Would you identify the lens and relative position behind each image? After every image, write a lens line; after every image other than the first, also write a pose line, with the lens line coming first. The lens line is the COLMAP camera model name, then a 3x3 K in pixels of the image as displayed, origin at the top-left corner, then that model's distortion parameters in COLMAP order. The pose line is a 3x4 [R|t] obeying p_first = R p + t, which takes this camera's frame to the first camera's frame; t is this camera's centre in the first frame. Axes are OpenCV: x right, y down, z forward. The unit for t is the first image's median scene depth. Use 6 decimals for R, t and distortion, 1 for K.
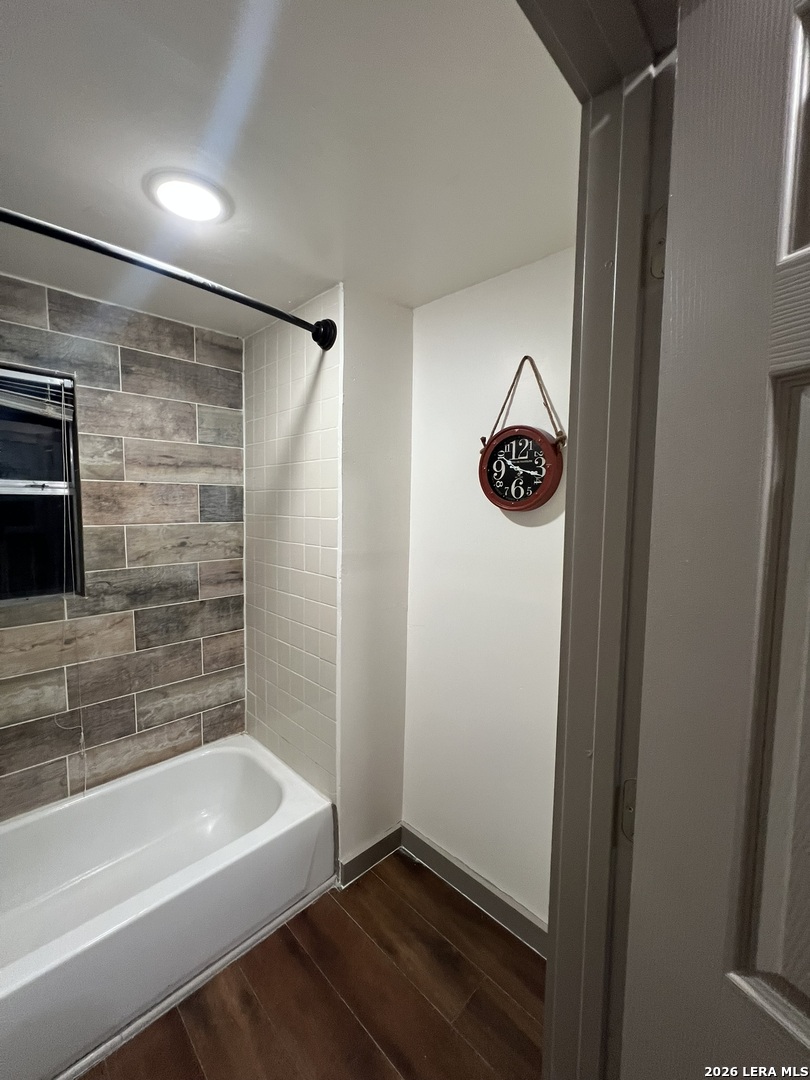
lens RADIAL K [[434.3, 0, 403.9], [0, 434.3, 537.5], [0, 0, 1]] dist [-0.000758, -0.000094]
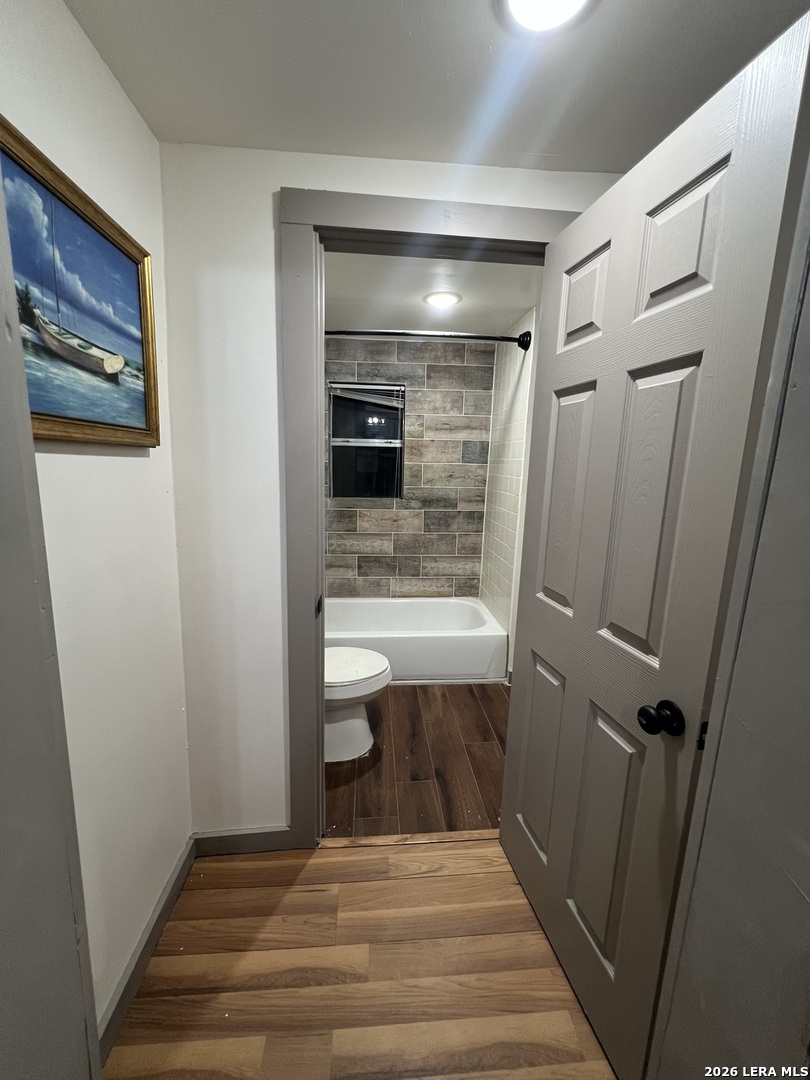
lens RADIAL K [[434.3, 0, 403.9], [0, 434.3, 537.5], [0, 0, 1]] dist [-0.000758, -0.000094]
pose [[0.754854, 0.120720, -0.644688, 0.506545], [-0.065500, 0.991877, 0.109039, 0.086033], [0.652614, -0.040081, 0.756629, -0.445090]]
